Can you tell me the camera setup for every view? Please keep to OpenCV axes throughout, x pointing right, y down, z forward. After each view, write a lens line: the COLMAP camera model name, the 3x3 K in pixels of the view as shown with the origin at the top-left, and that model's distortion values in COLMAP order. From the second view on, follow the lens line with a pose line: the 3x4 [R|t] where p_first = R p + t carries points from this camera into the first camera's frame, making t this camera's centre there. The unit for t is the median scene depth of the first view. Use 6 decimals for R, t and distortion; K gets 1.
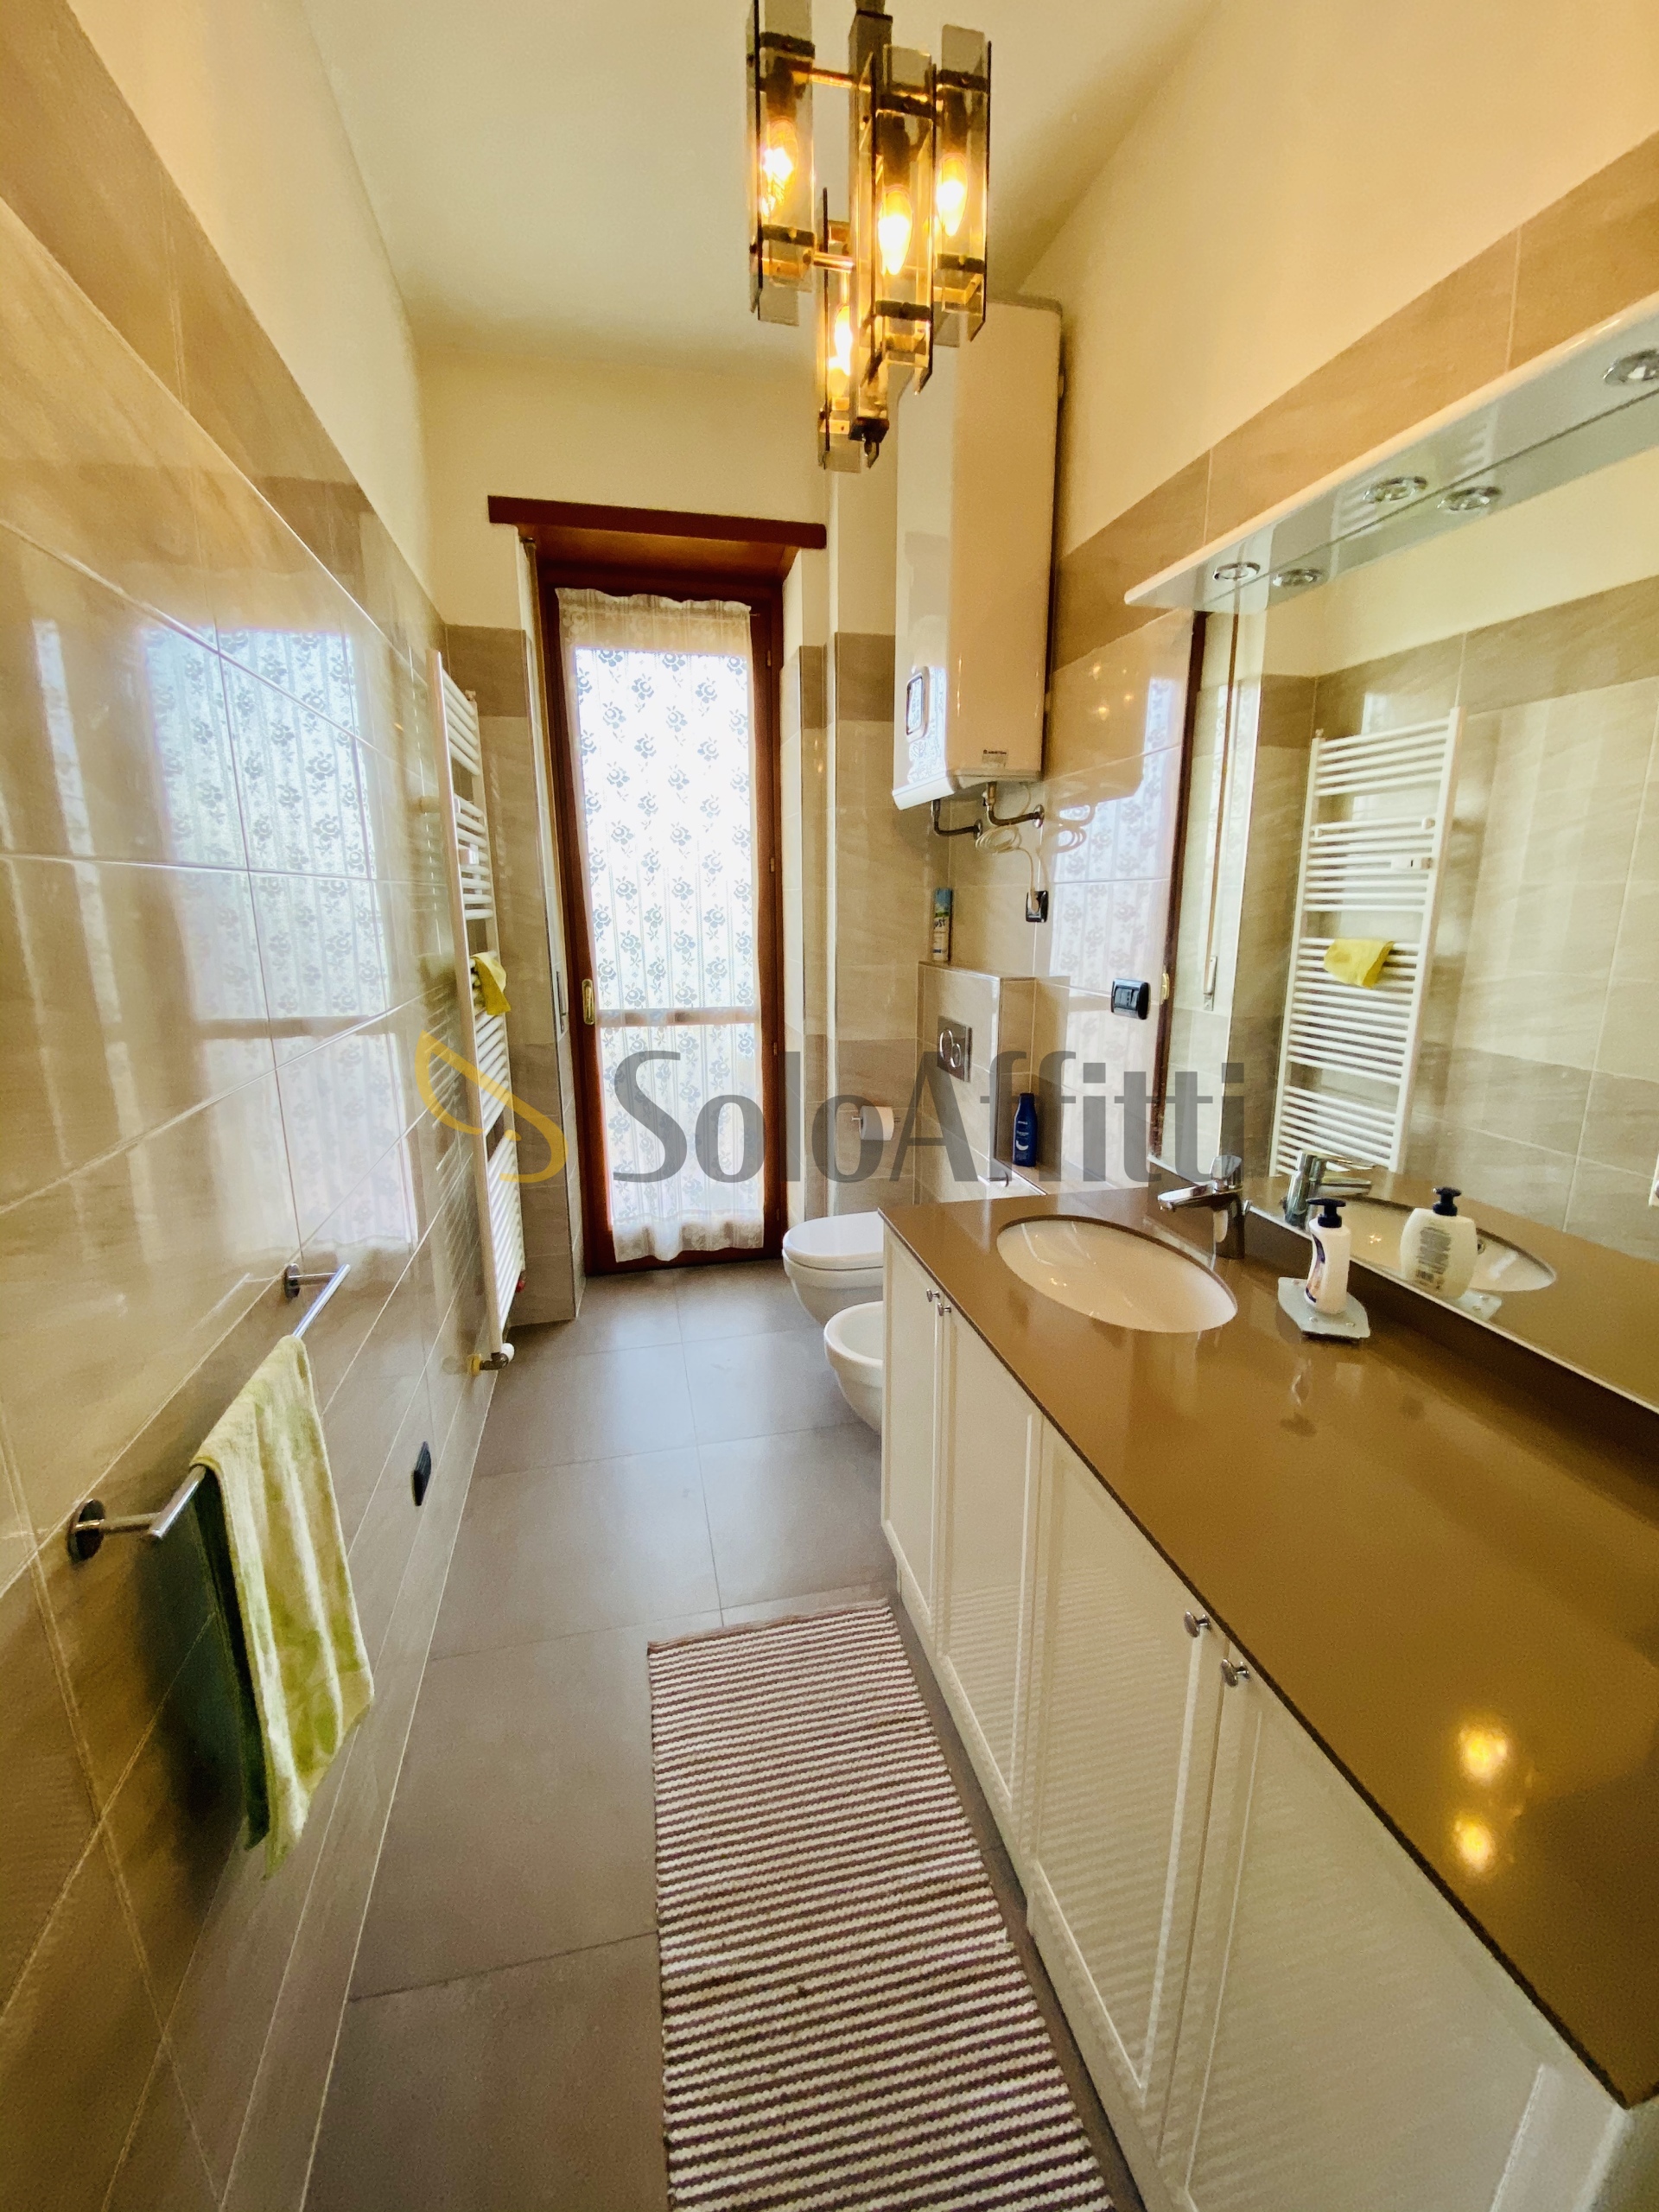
lens RADIAL K [[897.2, 0, 830.8], [0, 897.2, 1109.6], [0, 0, 1]] dist [0.022491, -0.019943]
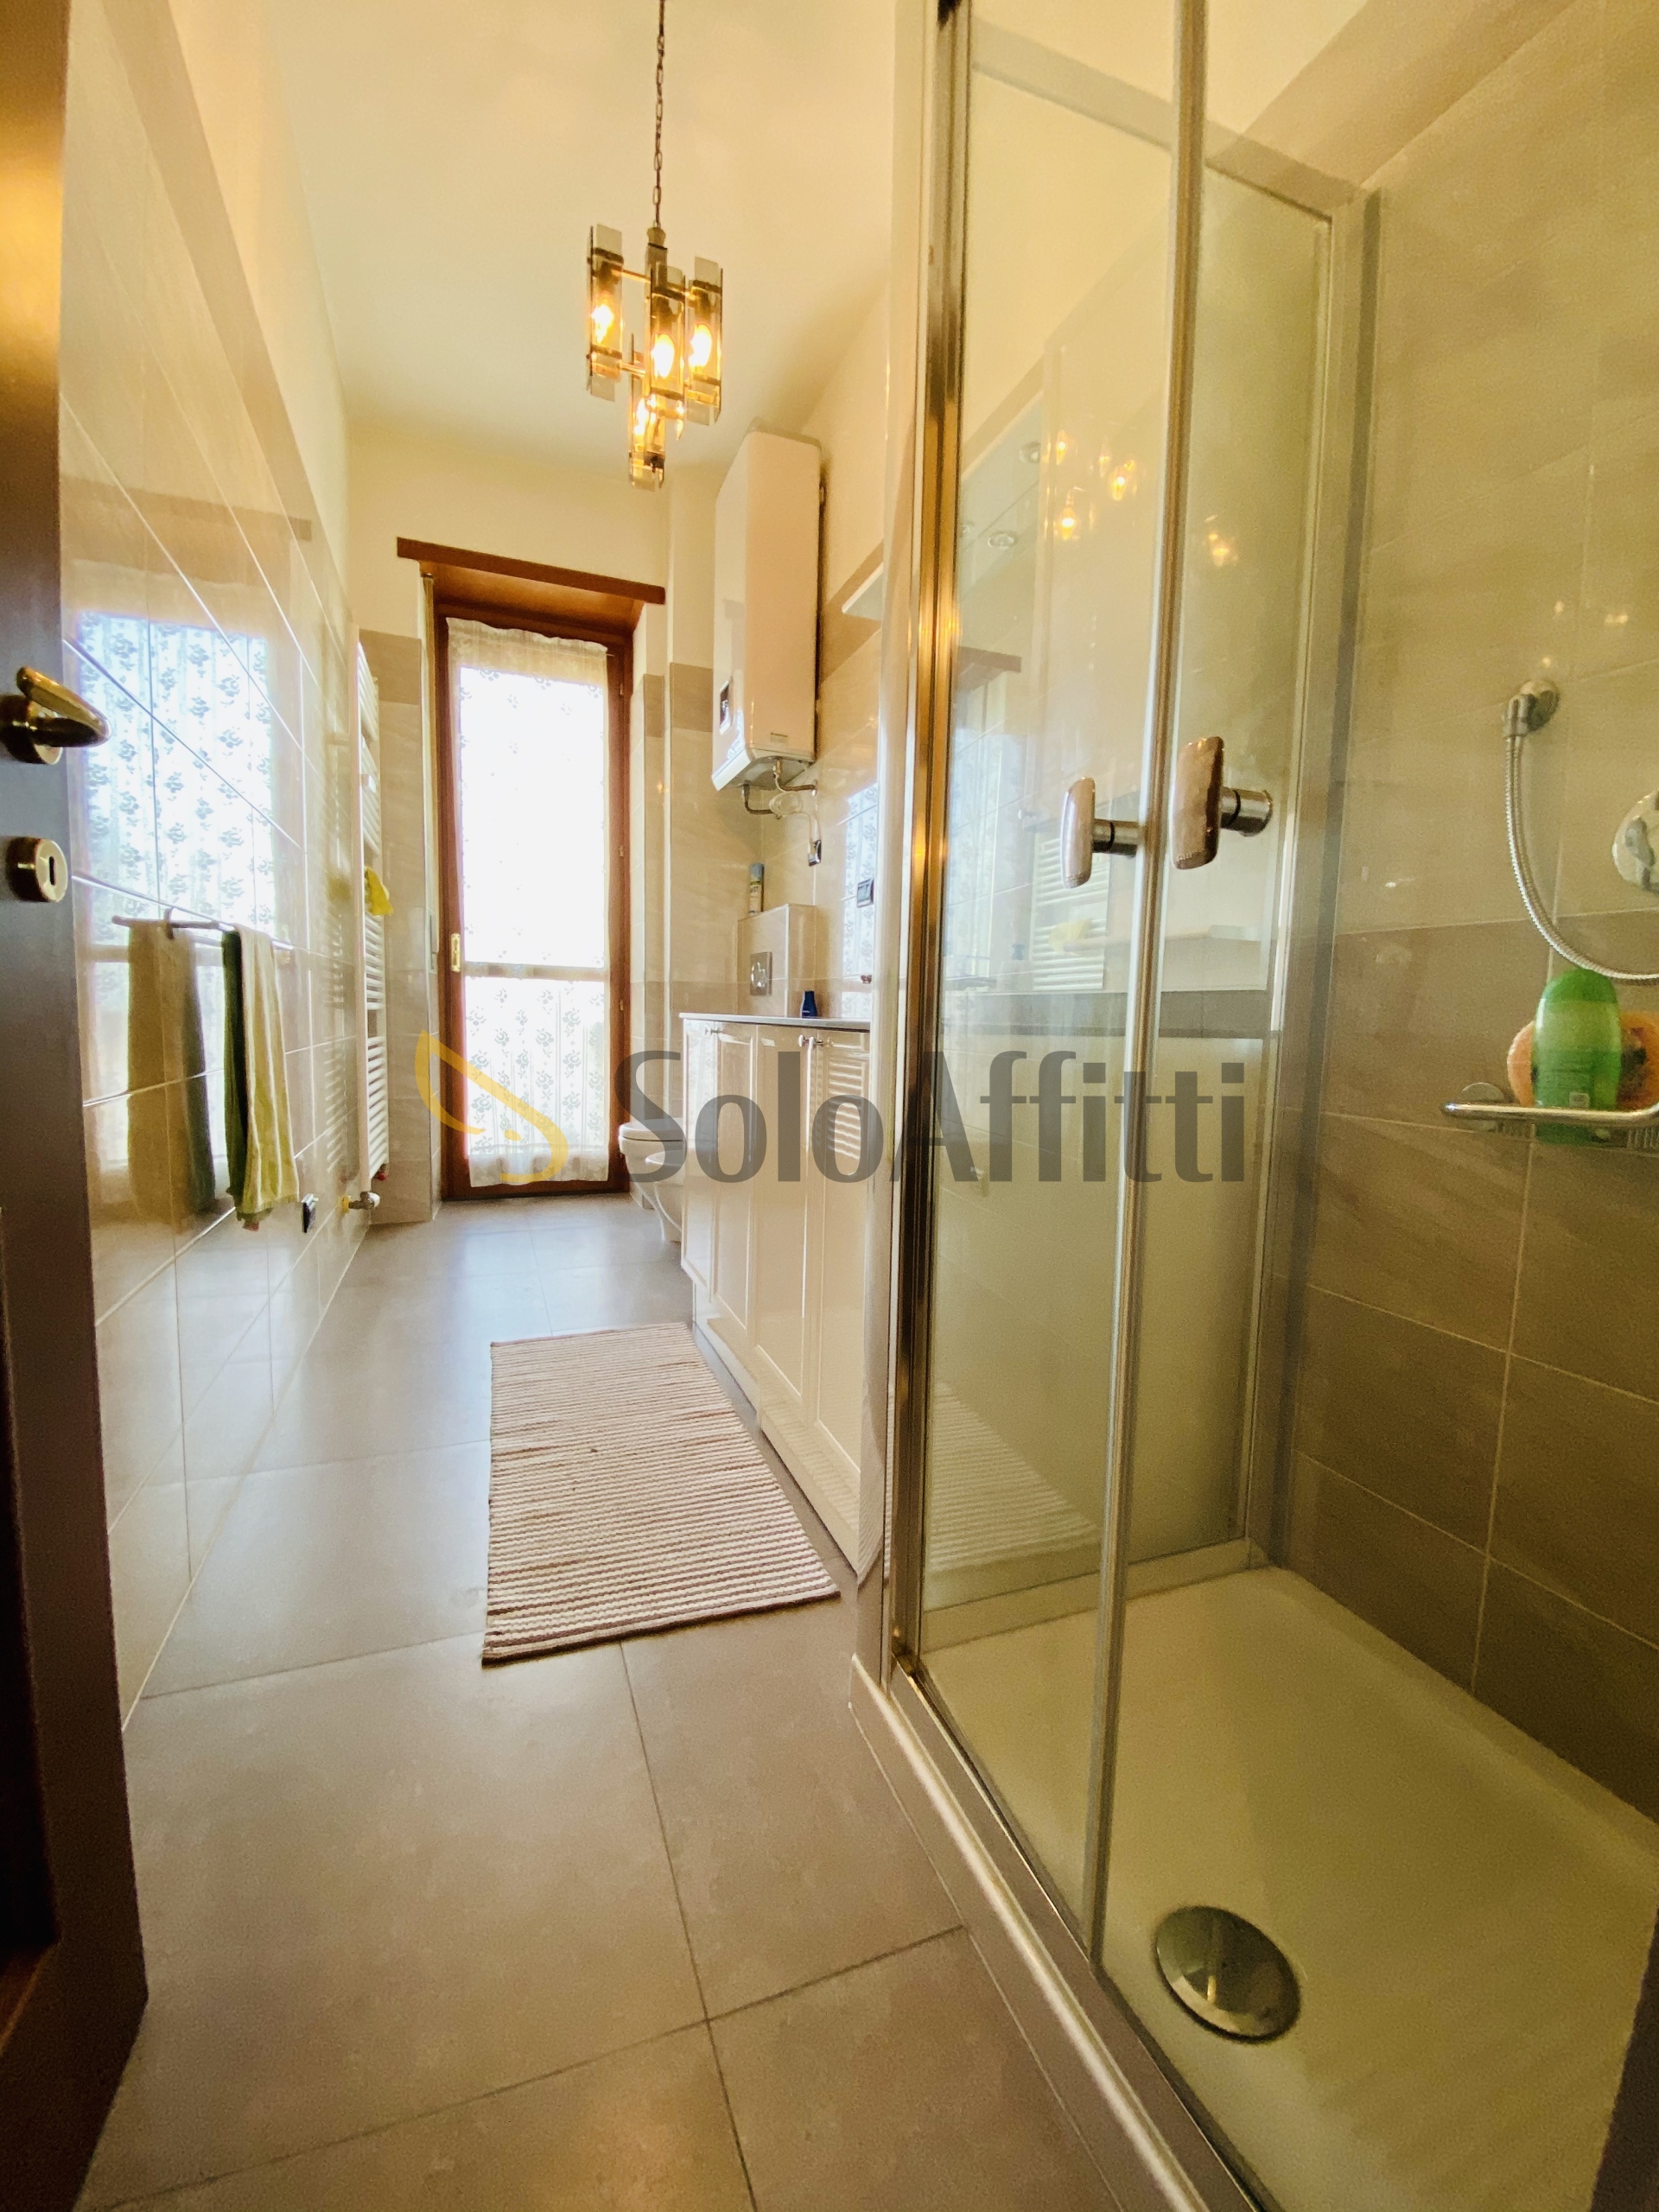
lens RADIAL K [[897.2, 0, 830.8], [0, 897.2, 1109.6], [0, 0, 1]] dist [0.022491, -0.019943]
pose [[0.989592, 0.014191, 0.143202, 0.056606], [0.003781, 0.992218, -0.124456, 0.277477], [-0.143854, 0.123702, 0.981837, -0.237423]]
